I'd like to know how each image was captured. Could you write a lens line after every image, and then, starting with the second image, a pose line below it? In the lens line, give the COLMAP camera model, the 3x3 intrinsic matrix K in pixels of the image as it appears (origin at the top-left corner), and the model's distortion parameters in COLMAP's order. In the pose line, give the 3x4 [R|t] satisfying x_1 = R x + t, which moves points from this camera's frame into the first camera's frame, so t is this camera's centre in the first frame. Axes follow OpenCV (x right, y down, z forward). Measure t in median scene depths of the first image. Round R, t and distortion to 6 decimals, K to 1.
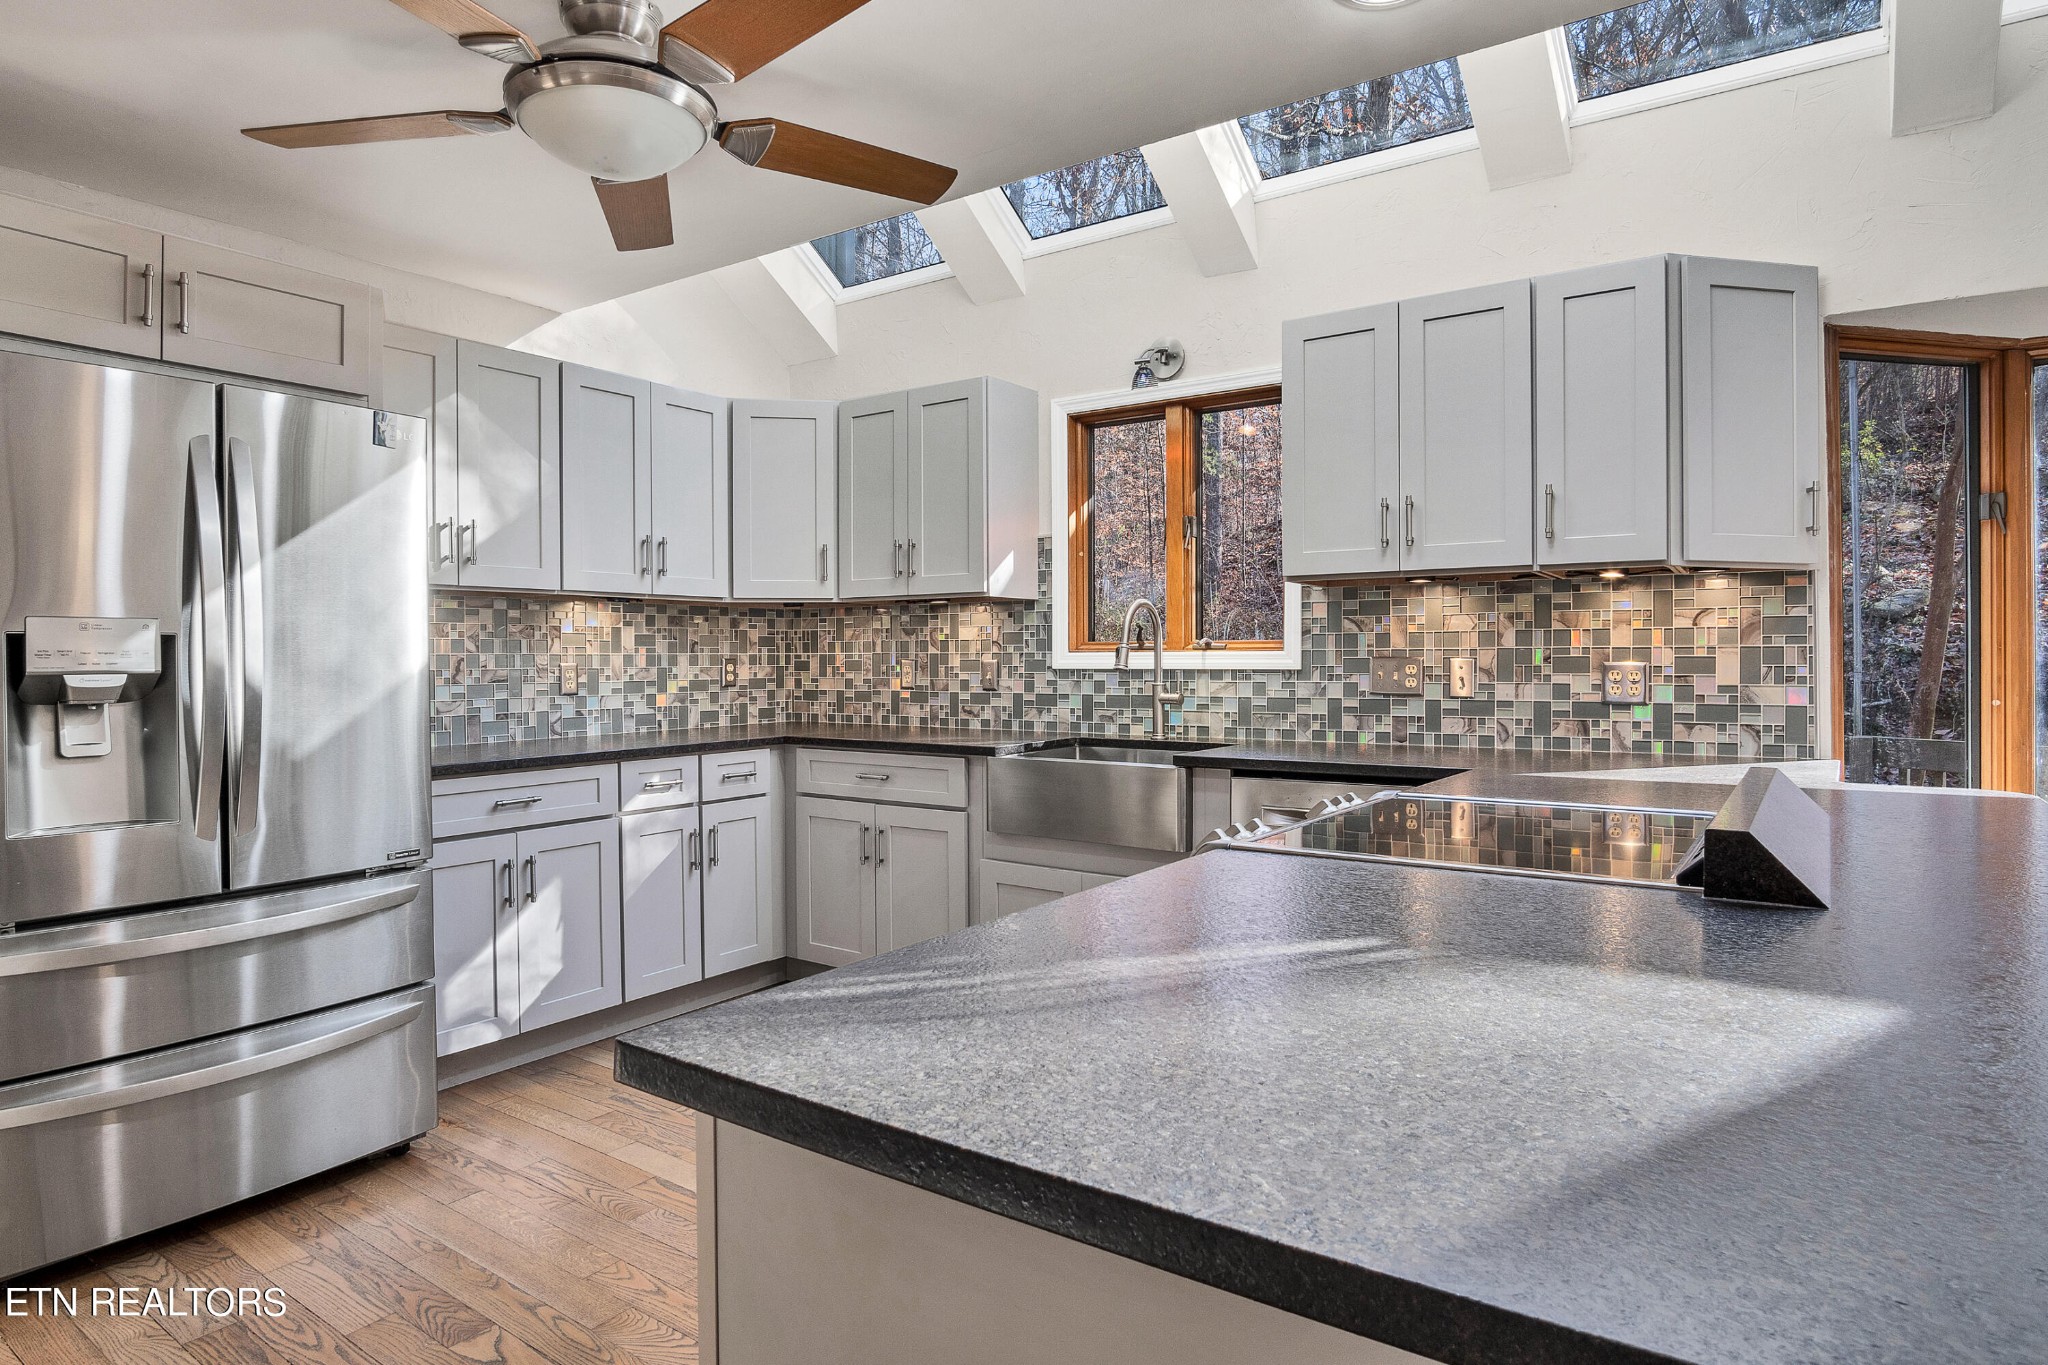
lens RADIAL K [[1138.2, 0, 1018.5], [0, 1138.2, 680.0], [0, 0, 1]] dist [-0.025941, 0.003198]
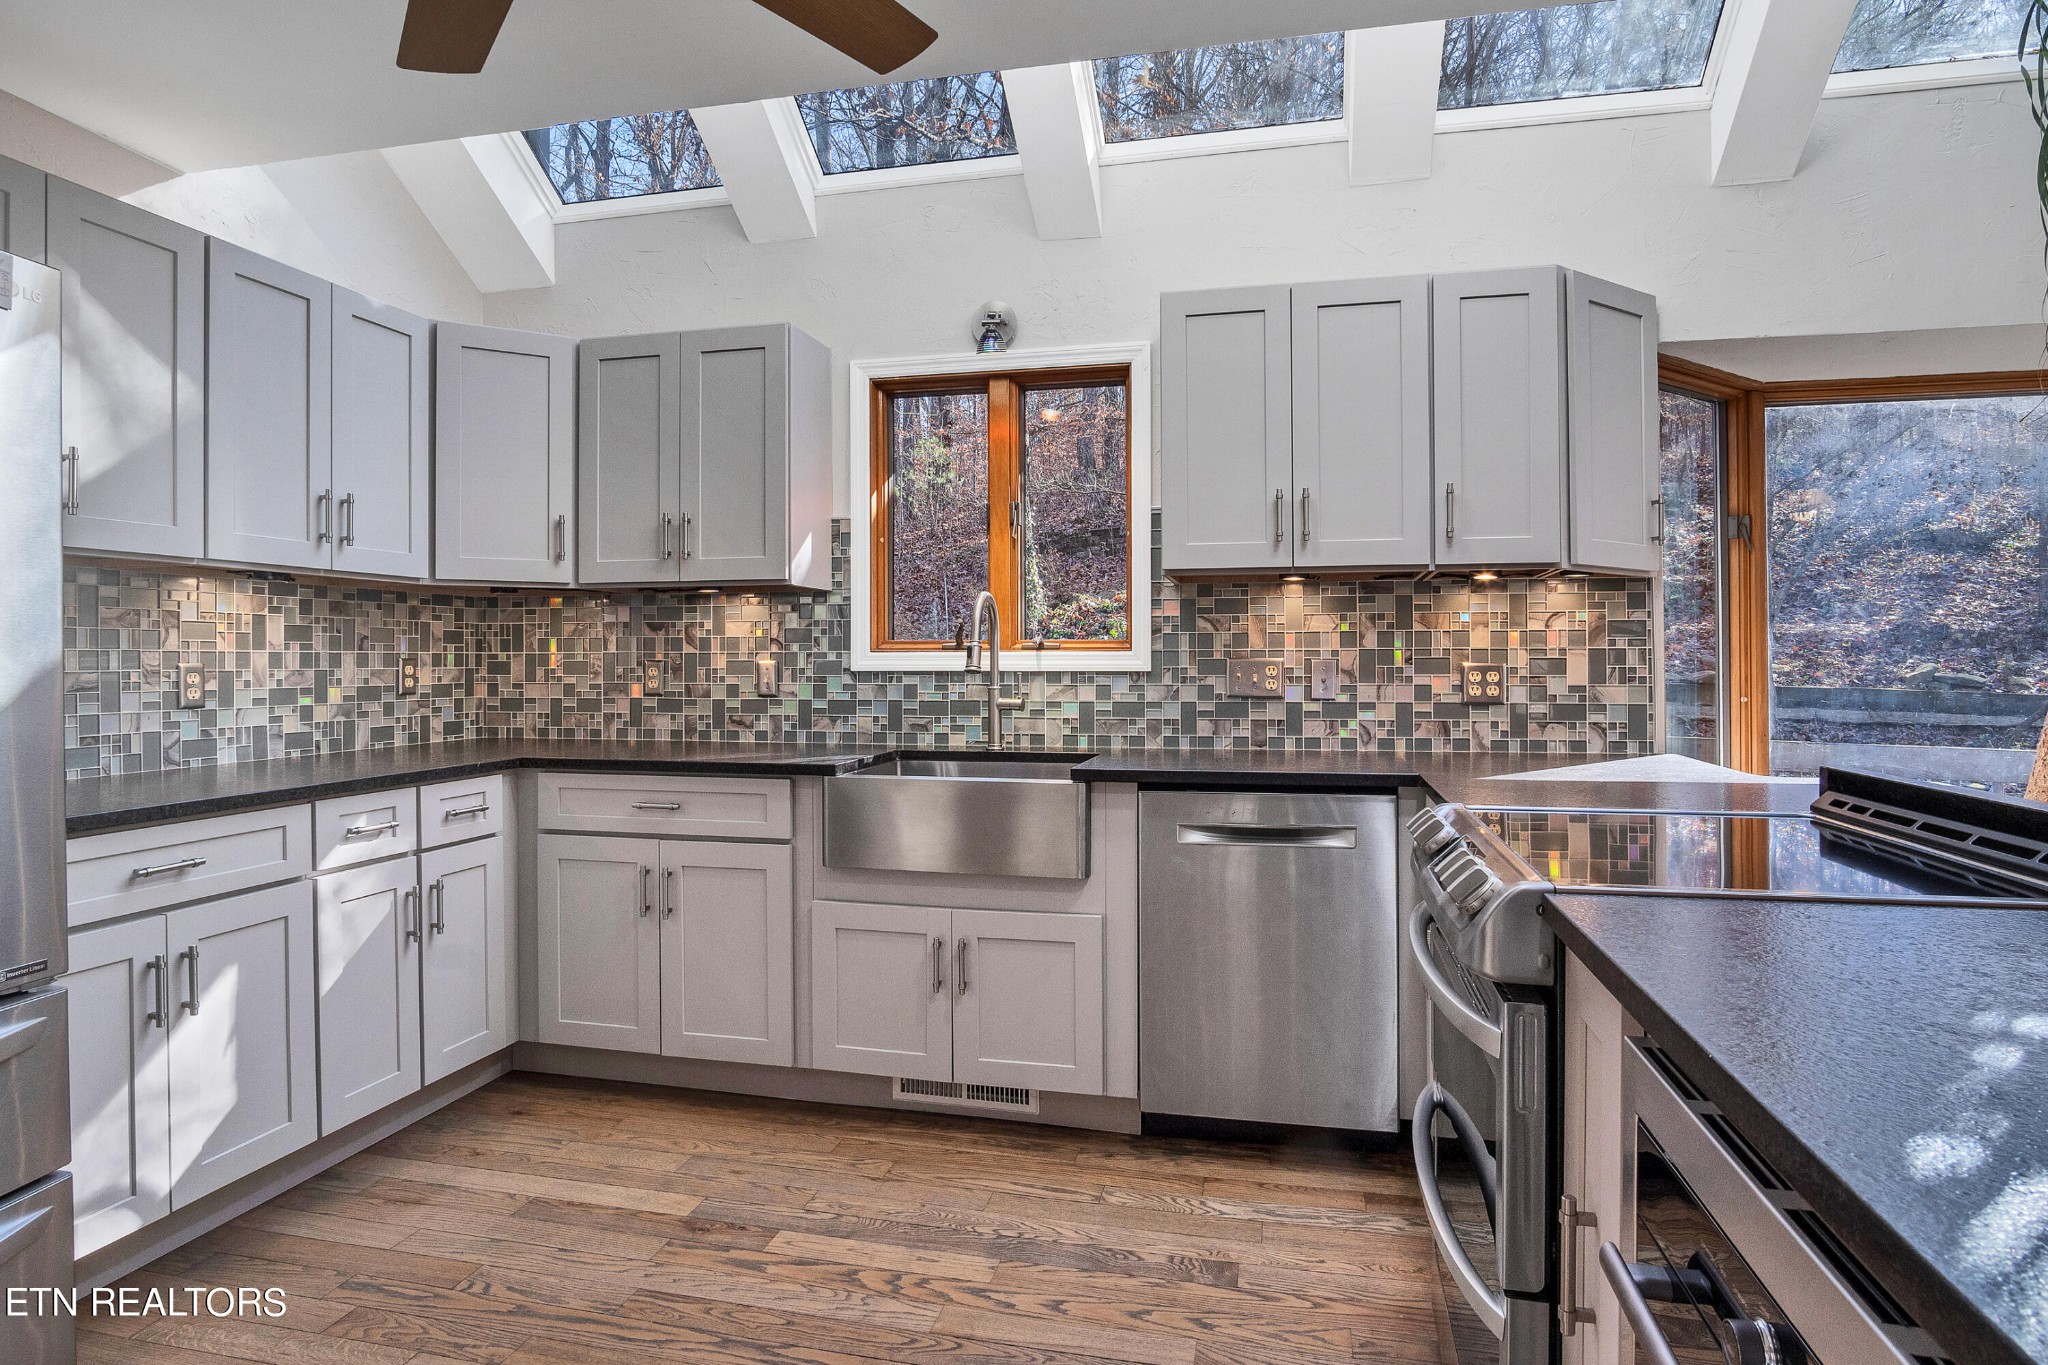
lens RADIAL K [[1138.2, 0, 1015.5], [0, 1138.2, 669.1], [0, 0, 1]] dist [-0.025941, 0.003198]
pose [[0.929897, -0.000038, 0.367819, -0.192653], [0.004975, 0.999910, -0.012474, 0.000089], [-0.367785, 0.013429, 0.929814, 0.169008]]
